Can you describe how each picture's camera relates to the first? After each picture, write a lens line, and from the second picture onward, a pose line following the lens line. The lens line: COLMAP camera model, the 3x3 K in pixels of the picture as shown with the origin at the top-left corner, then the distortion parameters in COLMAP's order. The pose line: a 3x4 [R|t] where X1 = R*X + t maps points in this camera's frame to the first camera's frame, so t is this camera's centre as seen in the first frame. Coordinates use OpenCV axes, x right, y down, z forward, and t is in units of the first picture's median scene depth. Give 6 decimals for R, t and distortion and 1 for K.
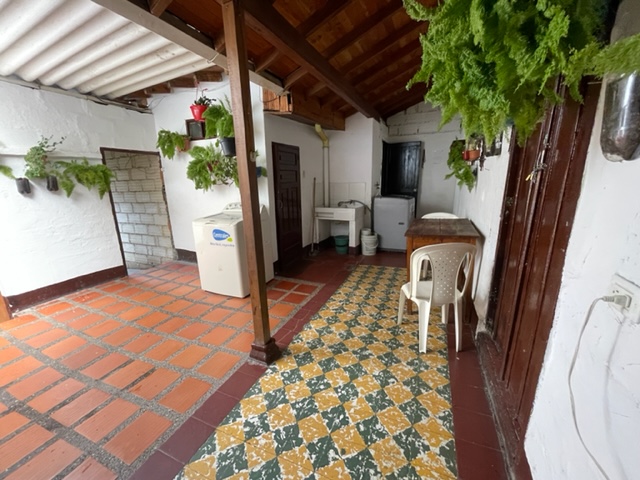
lens RADIAL K [[255.6, 0, 320.0], [0, 255.6, 240.0], [0, 0, 1]] dist [0.000381, 0.000113]
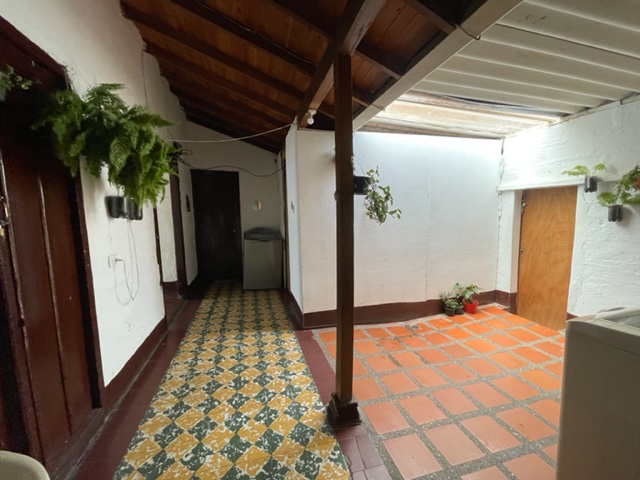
lens RADIAL K [[255.6, 0, 320.0], [0, 255.6, 240.0], [0, 0, 1]] dist [0.000381, 0.000113]
pose [[-0.775141, 0.095100, -0.624590, 0.431152], [-0.121198, 0.947862, 0.294733, -0.467592], [0.620054, 0.304159, -0.723201, 1.774864]]
